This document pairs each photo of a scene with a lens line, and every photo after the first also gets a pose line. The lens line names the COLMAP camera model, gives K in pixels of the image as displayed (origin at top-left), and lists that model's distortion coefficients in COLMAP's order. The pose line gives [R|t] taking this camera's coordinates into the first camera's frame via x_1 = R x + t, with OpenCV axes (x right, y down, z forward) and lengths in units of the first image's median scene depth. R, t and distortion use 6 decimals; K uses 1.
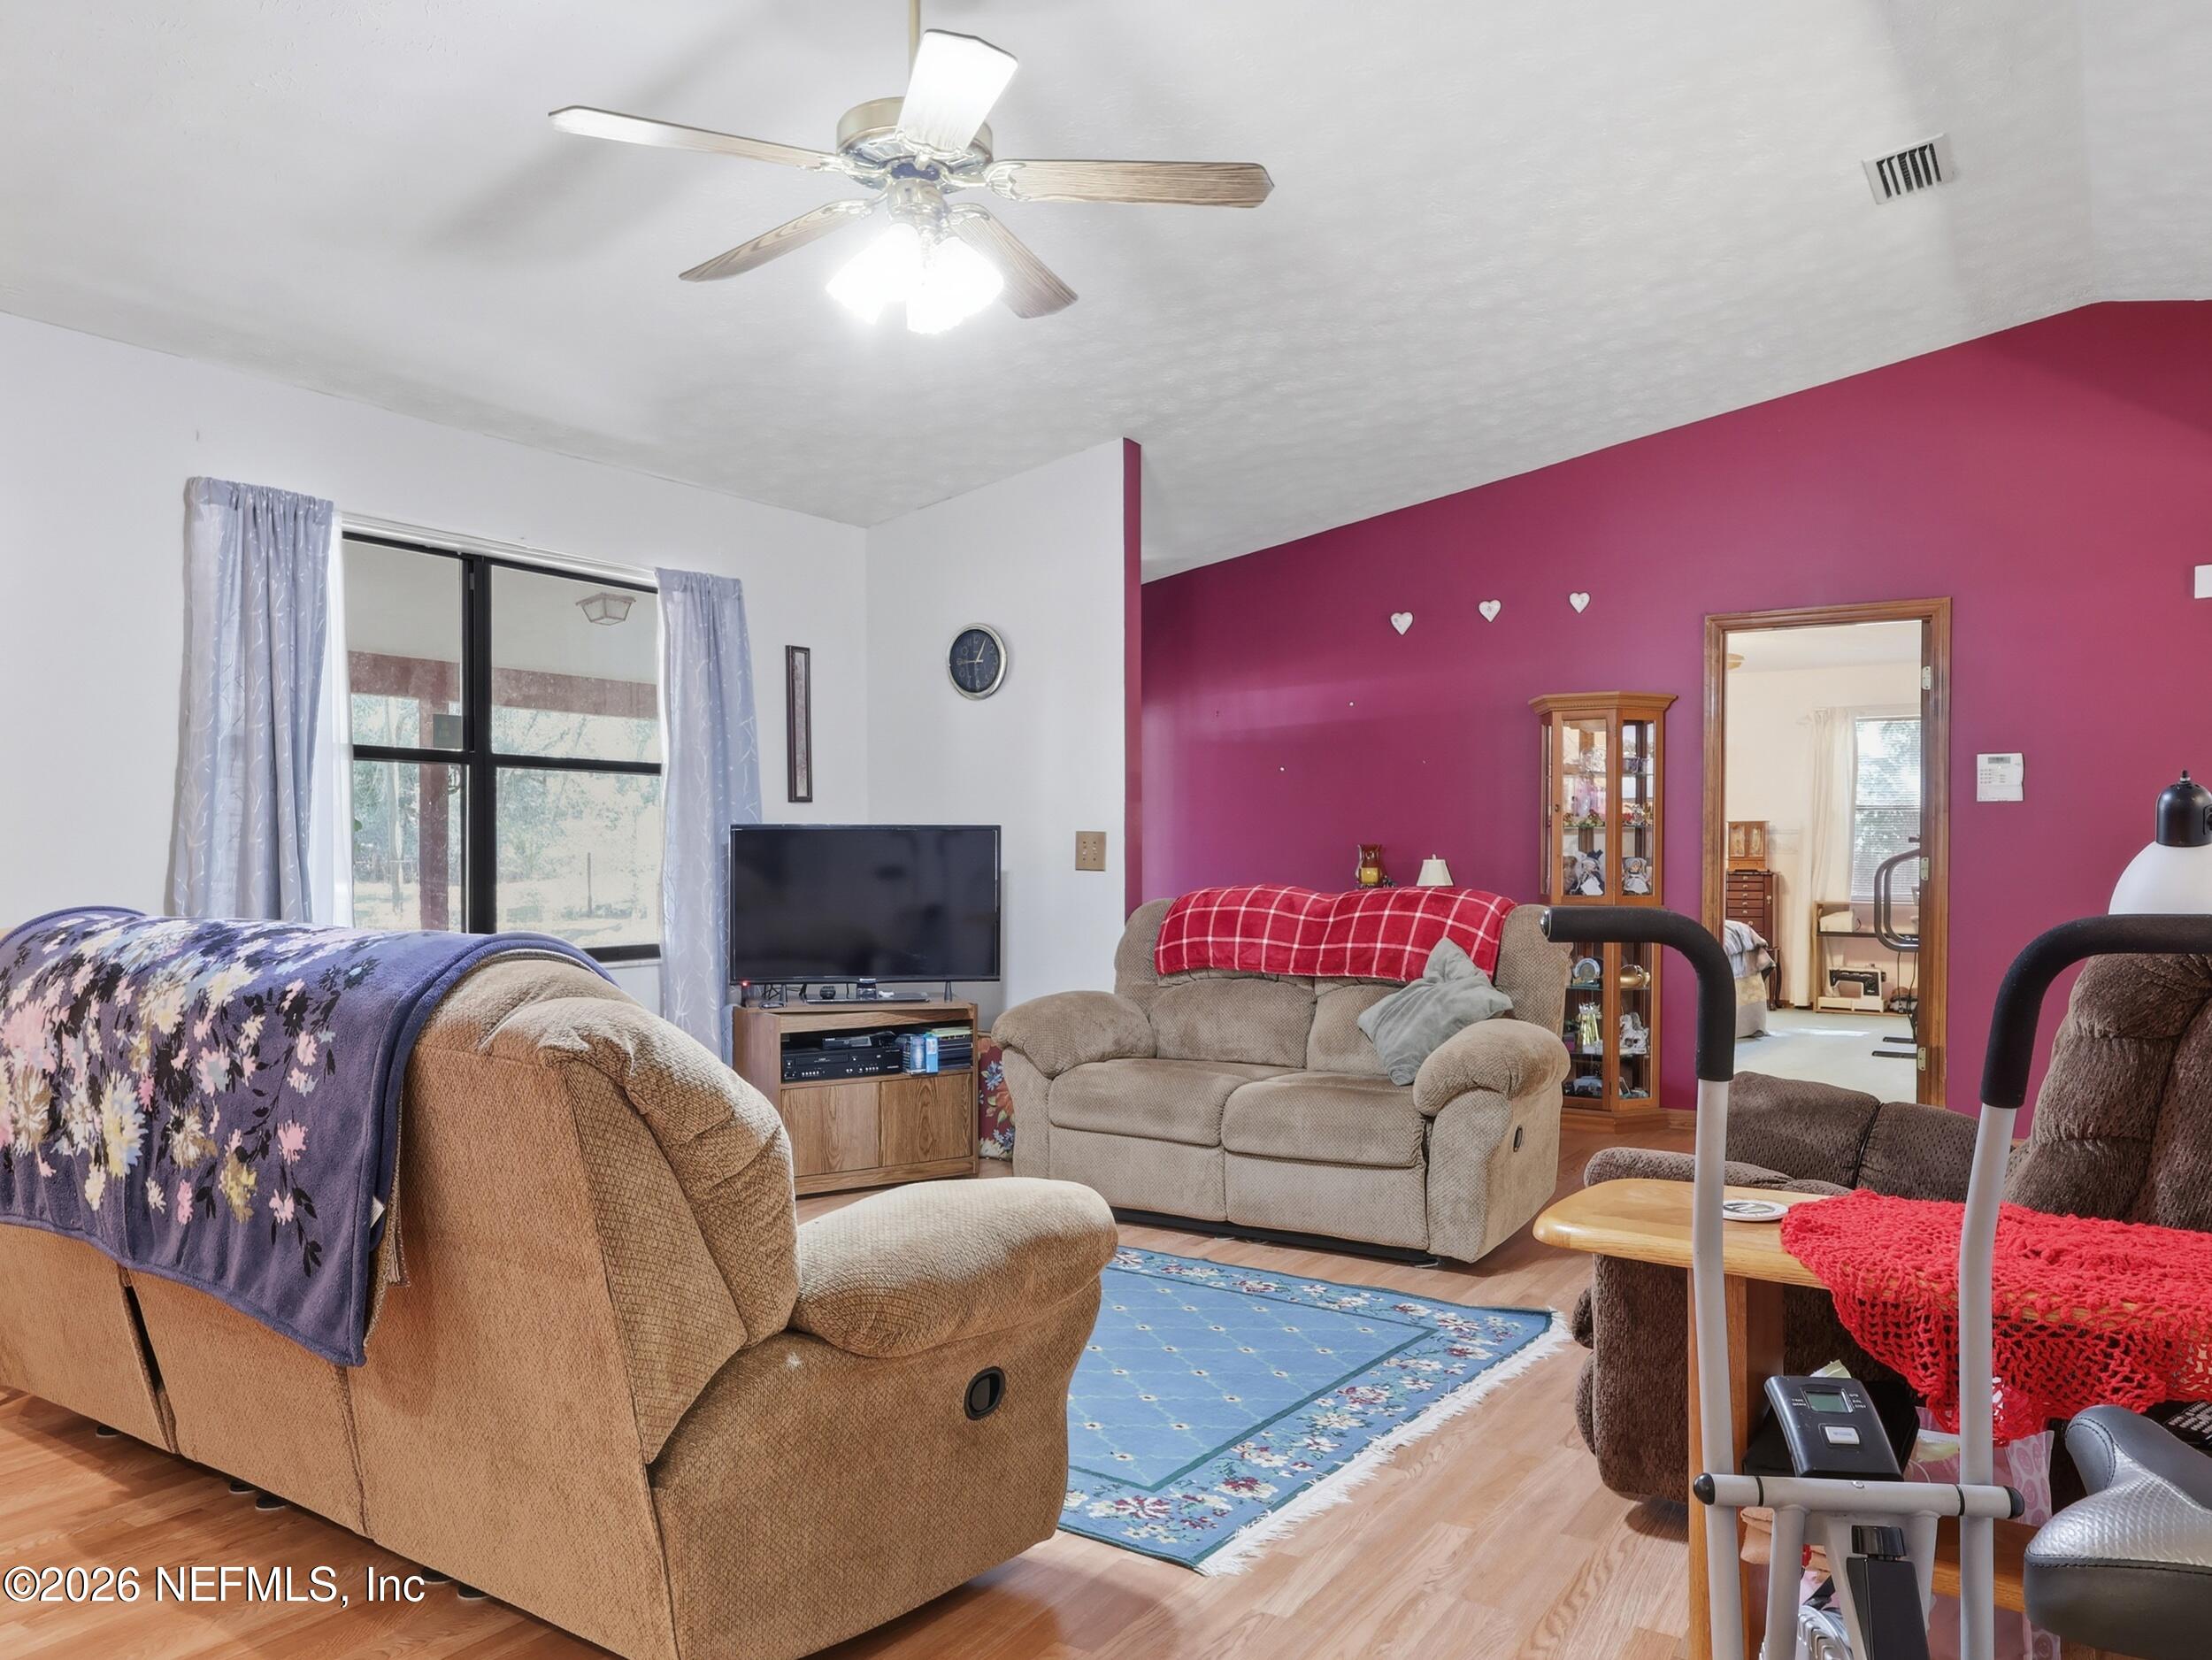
lens RADIAL K [[1565.3, 0, 1105.5], [0, 1565.3, 840.2], [0, 0, 1]] dist [0.000183, 0.000701]
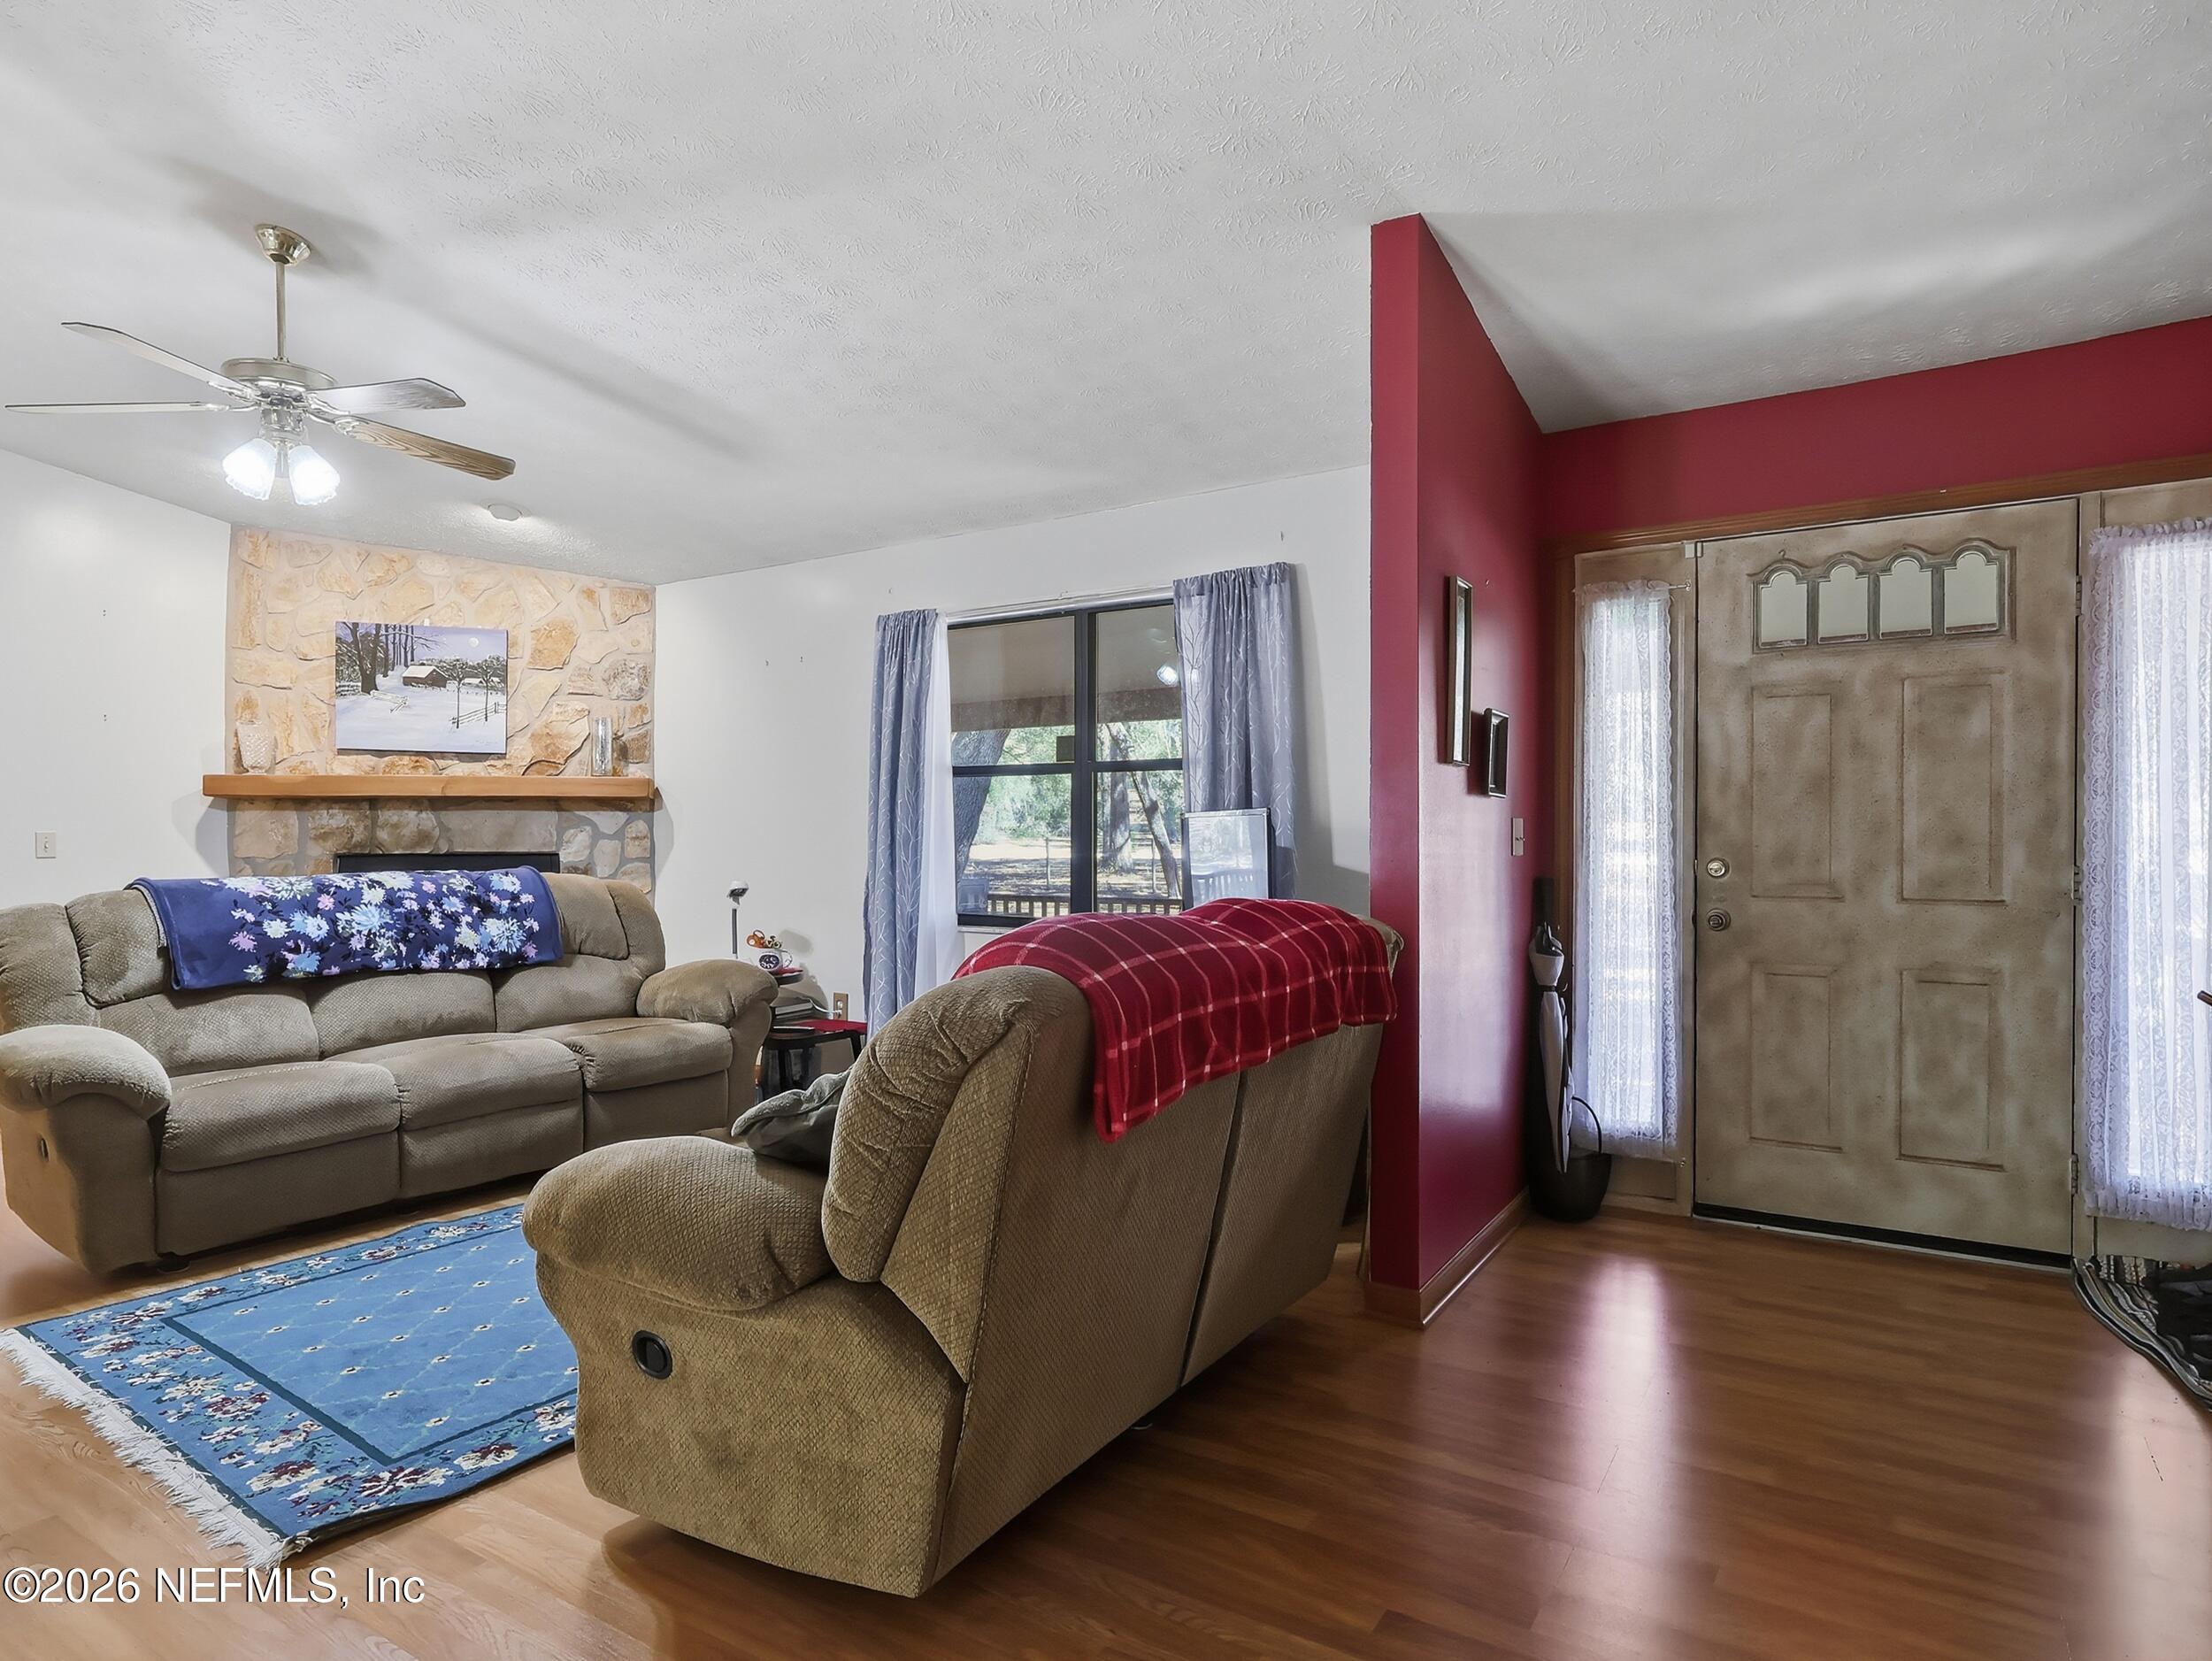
lens RADIAL K [[1225.6, 0, 1110.1], [0, 1225.6, 837.6], [0, 0, 1]] dist [-0.003081, -0.001097]
pose [[0.025991, 0.001630, -0.999661, 0.854420], [0.006424, 0.999978, 0.001797, 0.006098], [0.999642, -0.006468, 0.025980, 1.394352]]
